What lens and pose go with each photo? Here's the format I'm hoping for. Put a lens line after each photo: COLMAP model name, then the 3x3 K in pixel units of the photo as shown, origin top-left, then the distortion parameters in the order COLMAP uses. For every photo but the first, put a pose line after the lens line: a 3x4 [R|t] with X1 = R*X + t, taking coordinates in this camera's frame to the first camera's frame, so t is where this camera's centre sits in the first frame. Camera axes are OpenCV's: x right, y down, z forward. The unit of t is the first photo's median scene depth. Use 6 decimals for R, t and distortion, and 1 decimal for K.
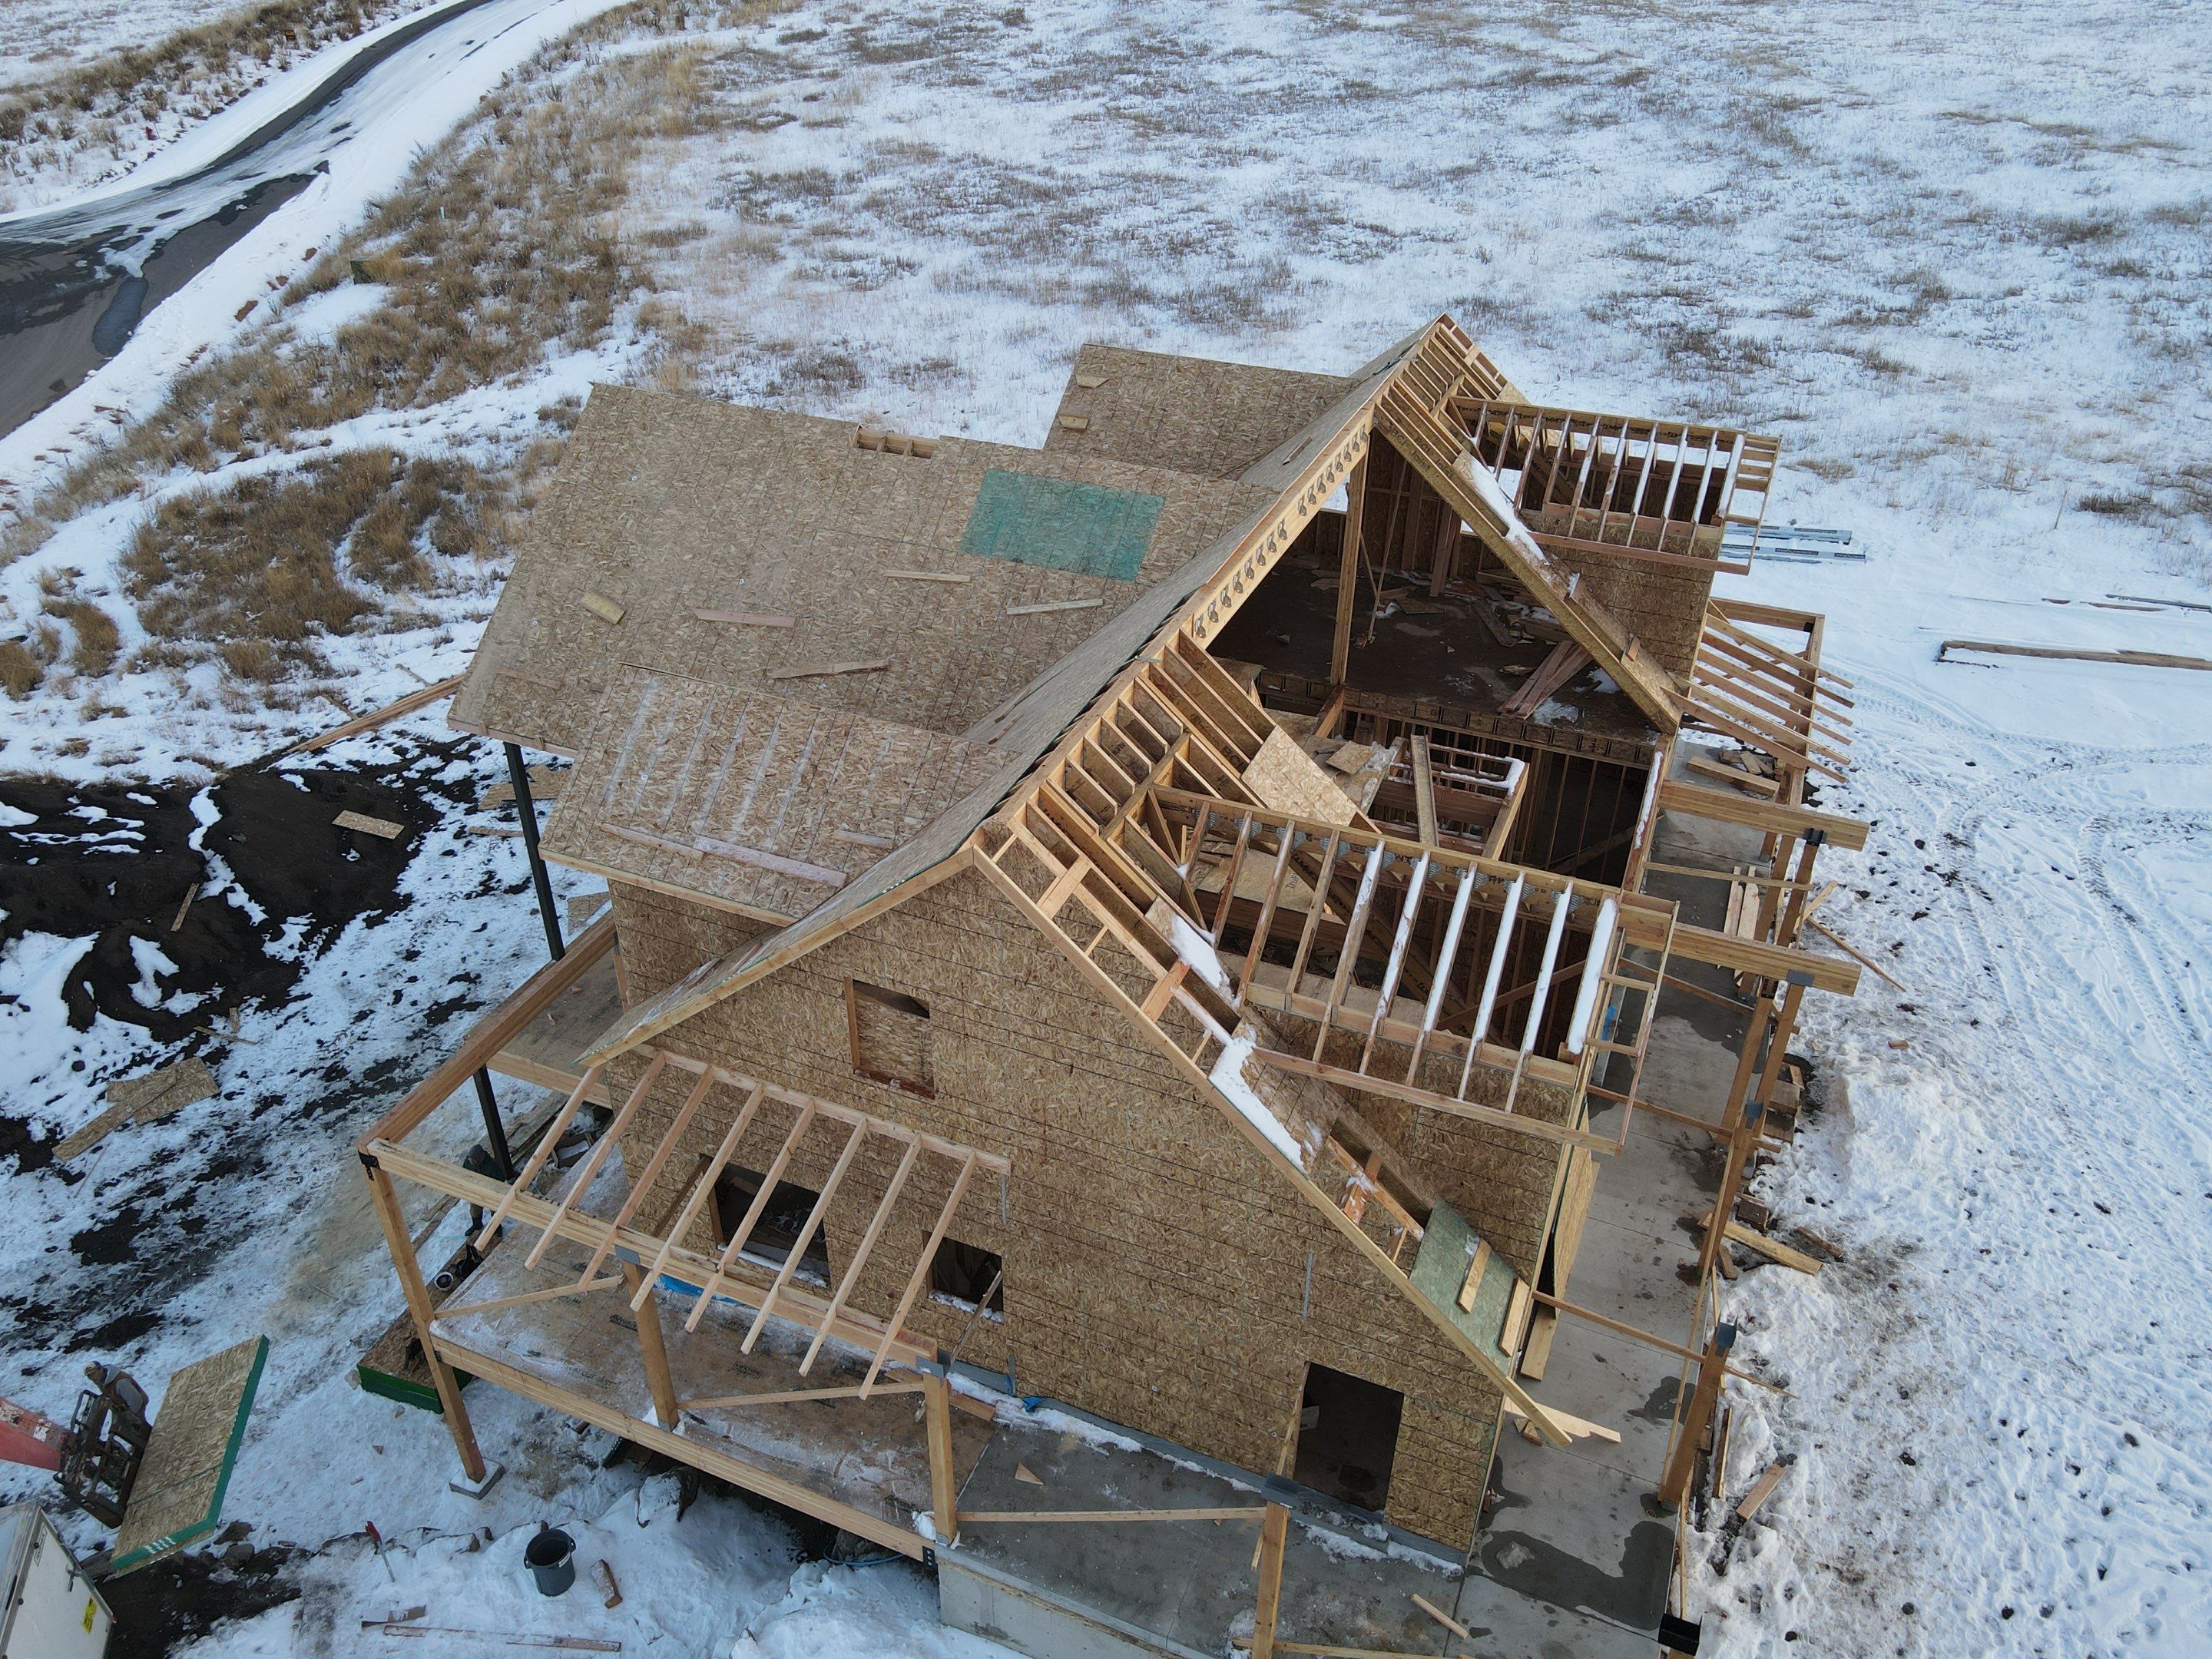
lens RADIAL K [[1618.6, 0, 1087.7], [0, 1618.6, 835.3], [0, 0, 1]] dist [0.008460, 0.007731]
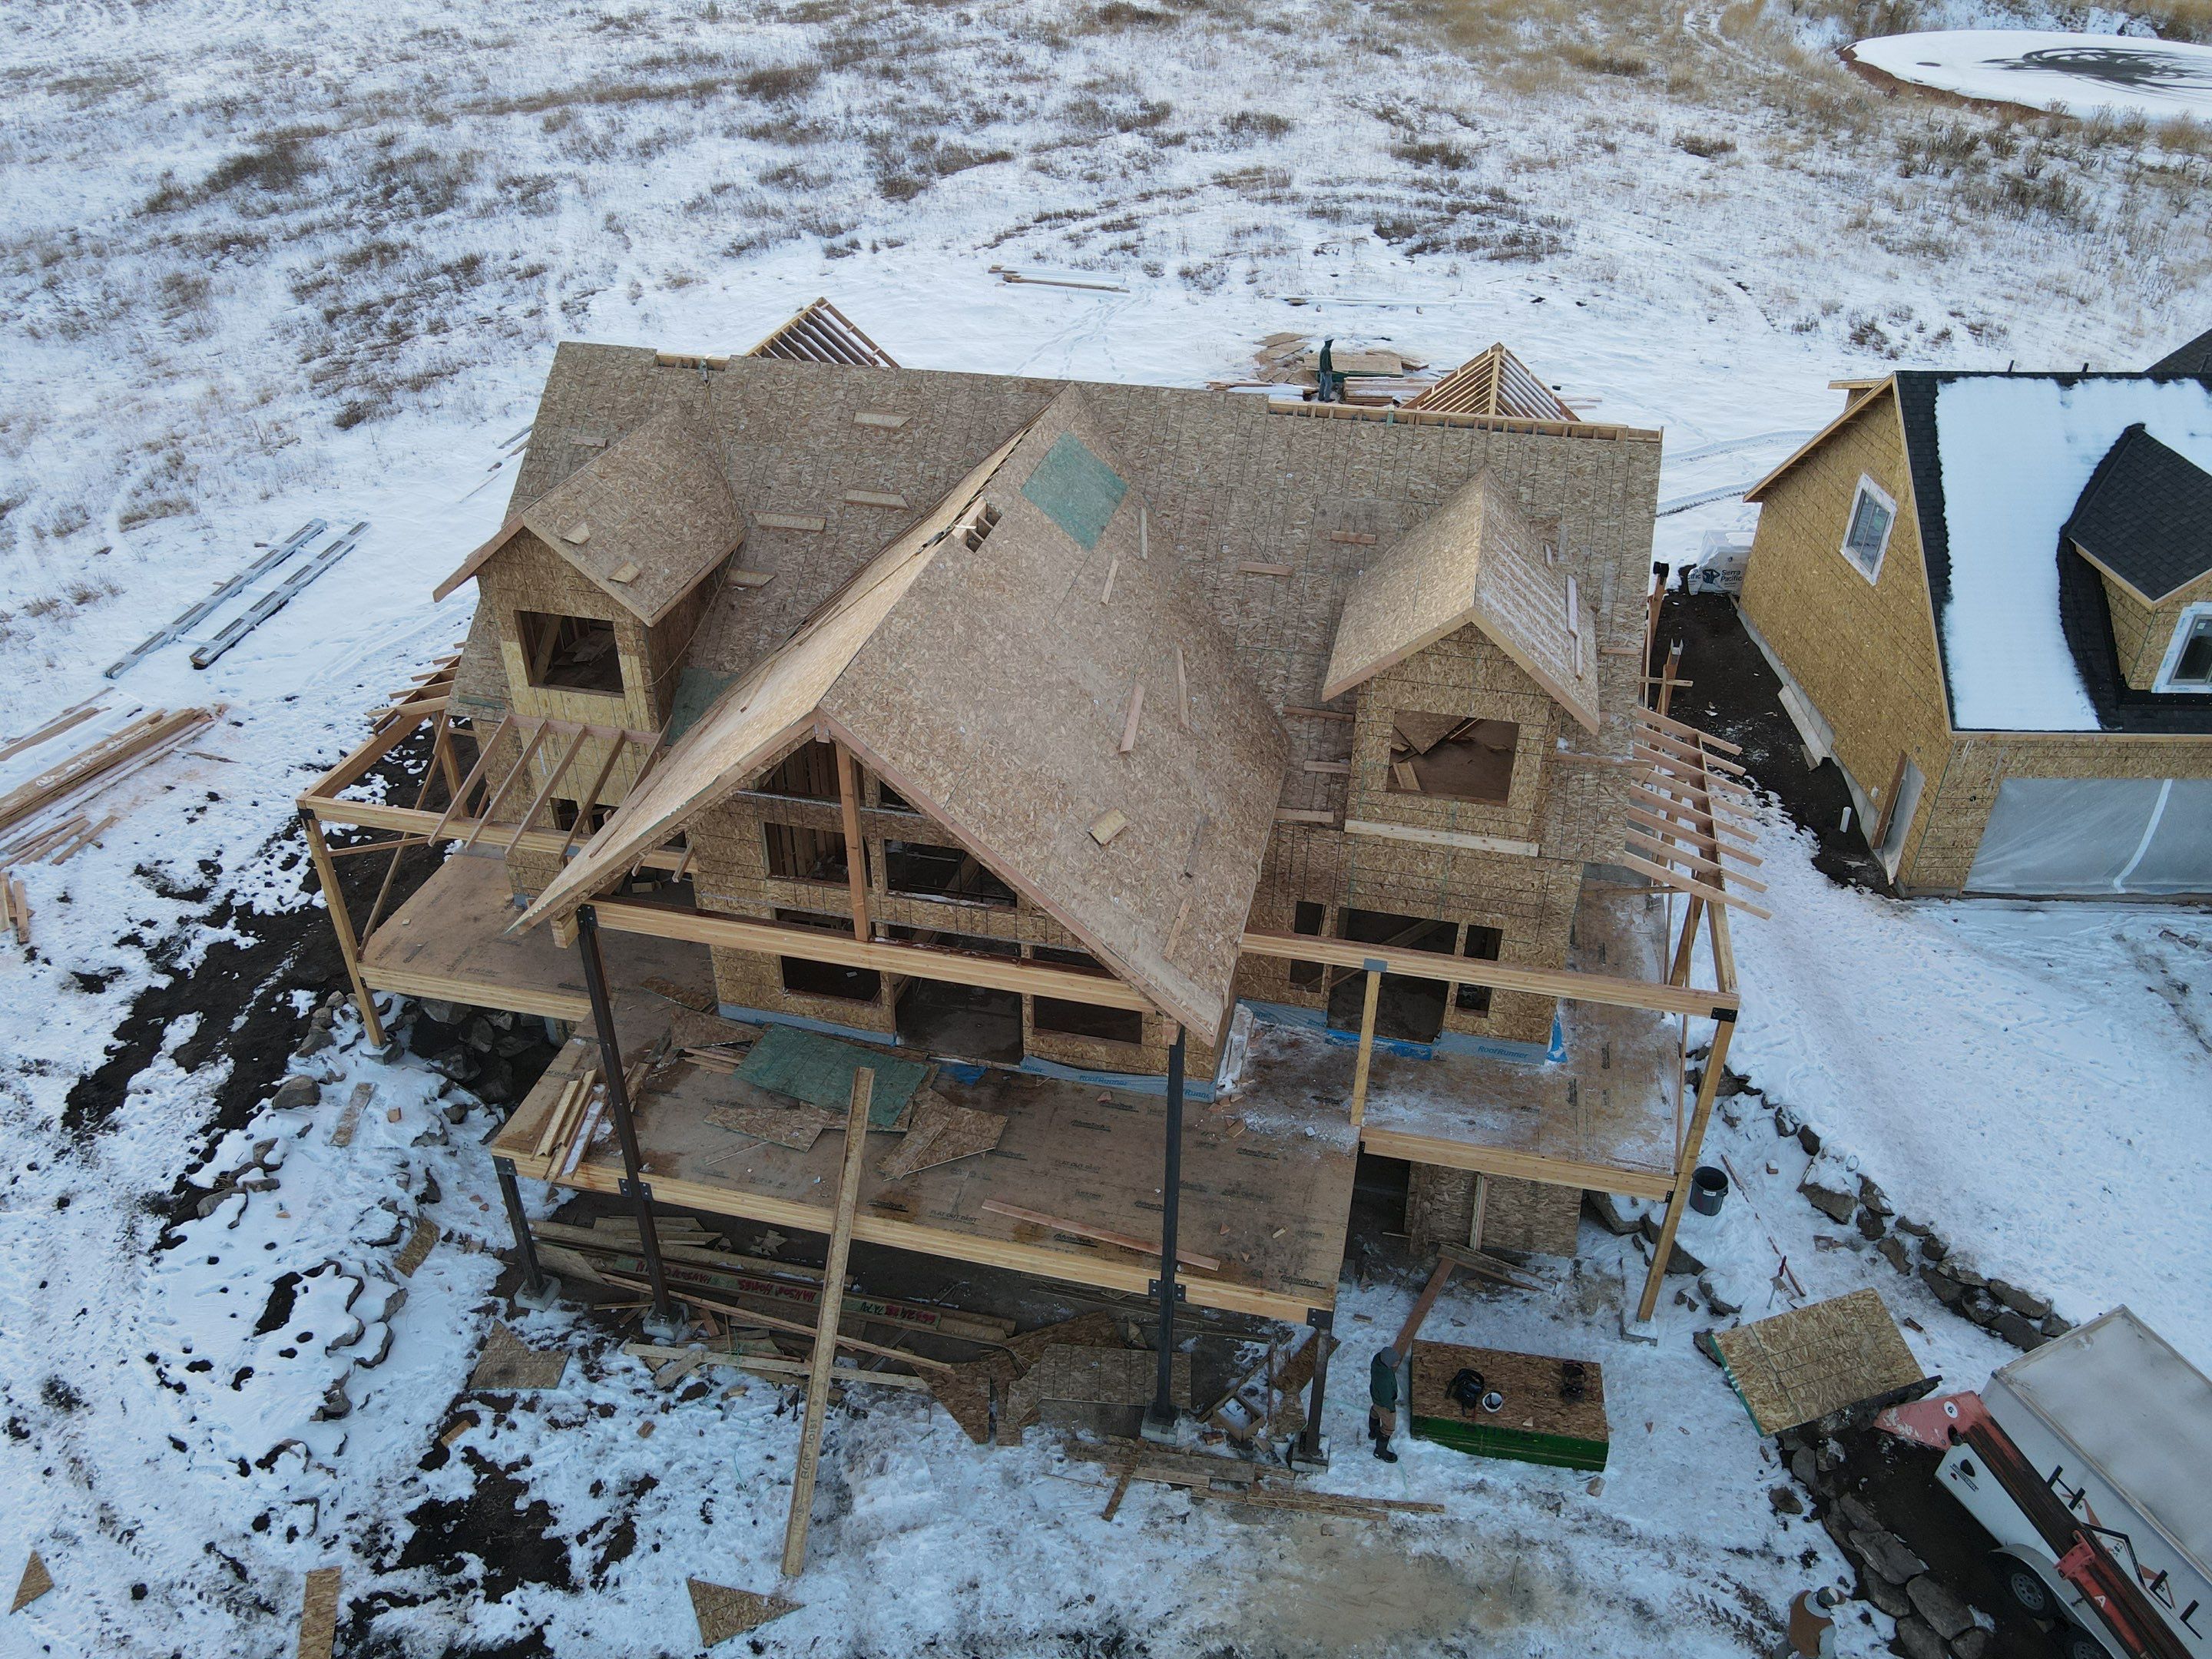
lens RADIAL K [[1618.6, 0, 1094.7], [0, 1618.6, 821.2], [0, 0, 1]] dist [0.008460, 0.007731]
pose [[-0.173469, -0.536825, 0.825668, -0.715929], [0.538068, 0.650528, 0.536000, -0.432862], [-0.824859, 0.537245, 0.176002, 0.630402]]
